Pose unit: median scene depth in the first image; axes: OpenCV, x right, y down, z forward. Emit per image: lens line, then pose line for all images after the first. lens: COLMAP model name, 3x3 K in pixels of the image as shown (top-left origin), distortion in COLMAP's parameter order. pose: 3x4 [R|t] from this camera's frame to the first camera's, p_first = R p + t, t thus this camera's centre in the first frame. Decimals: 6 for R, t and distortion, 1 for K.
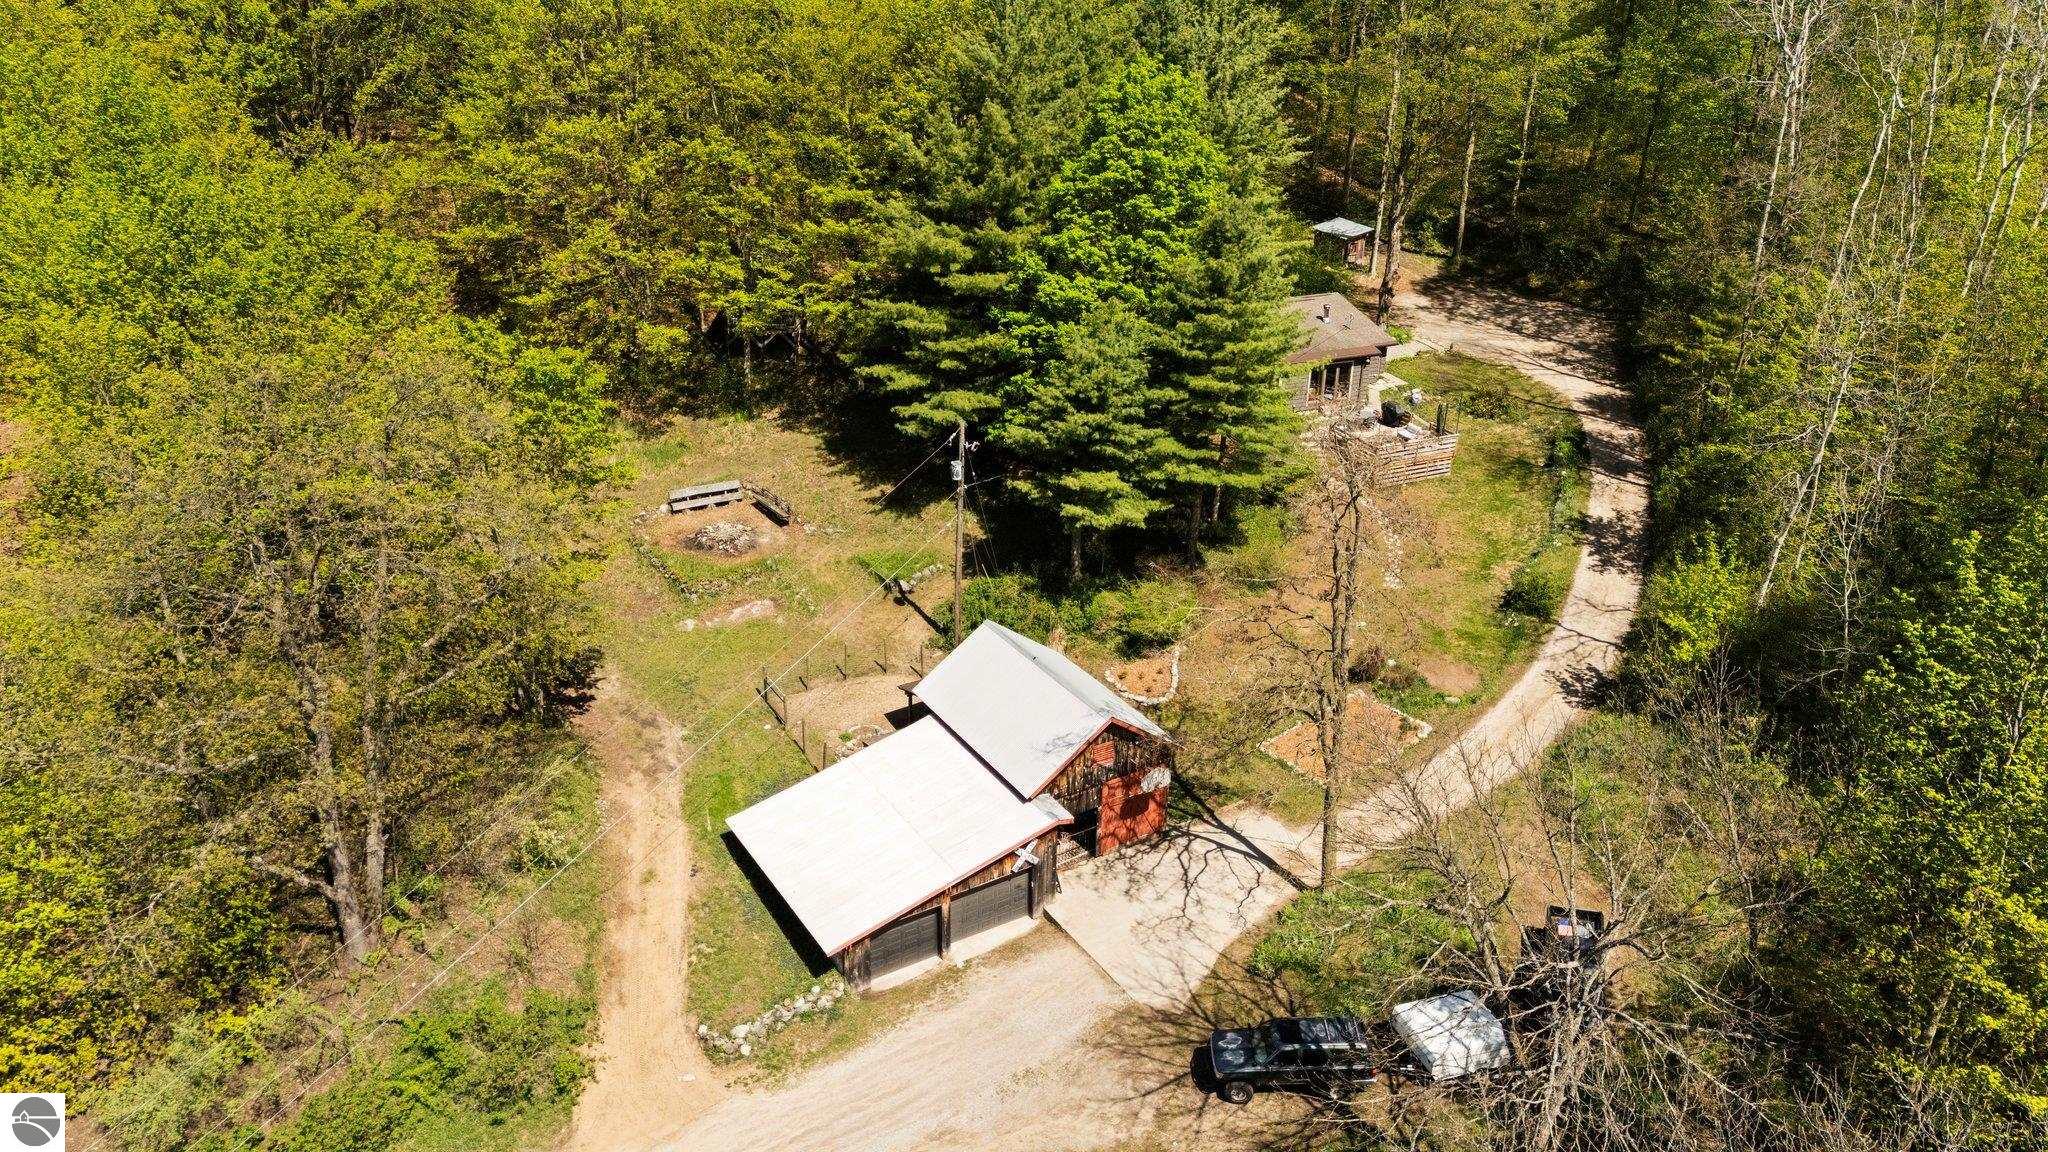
lens RADIAL K [[1479.3, 0, 1011.8], [0, 1479.3, 583.1], [0, 0, 1]] dist [0.034424, -0.004581]
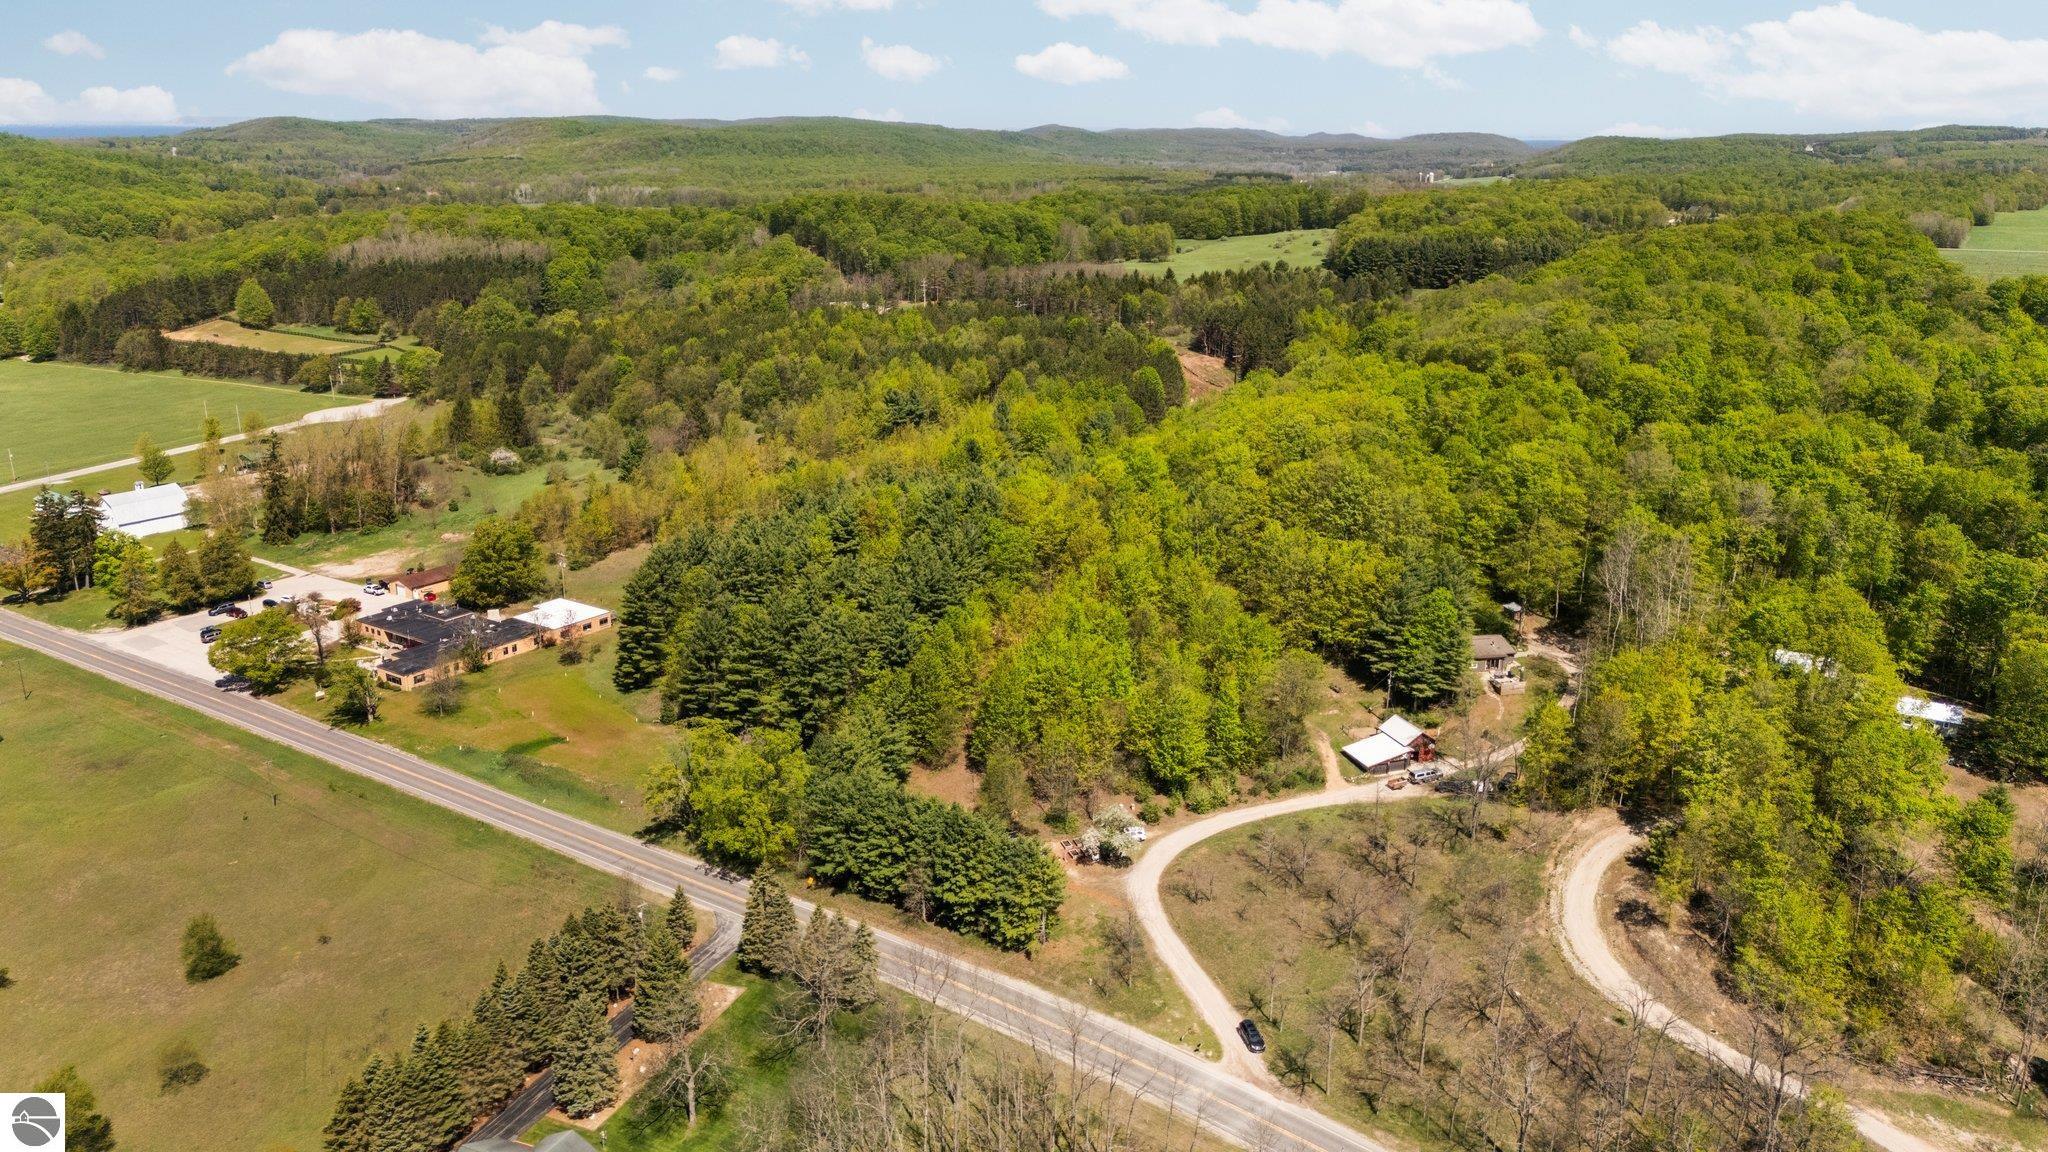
lens RADIAL K [[1479.3, 0, 1019.9], [0, 1479.3, 580.2], [0, 0, 1]] dist [0.034424, -0.004581]
pose [[0.978014, 0.054467, -0.201301, -0.223358], [-0.082856, 0.987320, -0.135407, 0.295742], [0.191374, 0.149109, 0.970125, -3.326747]]
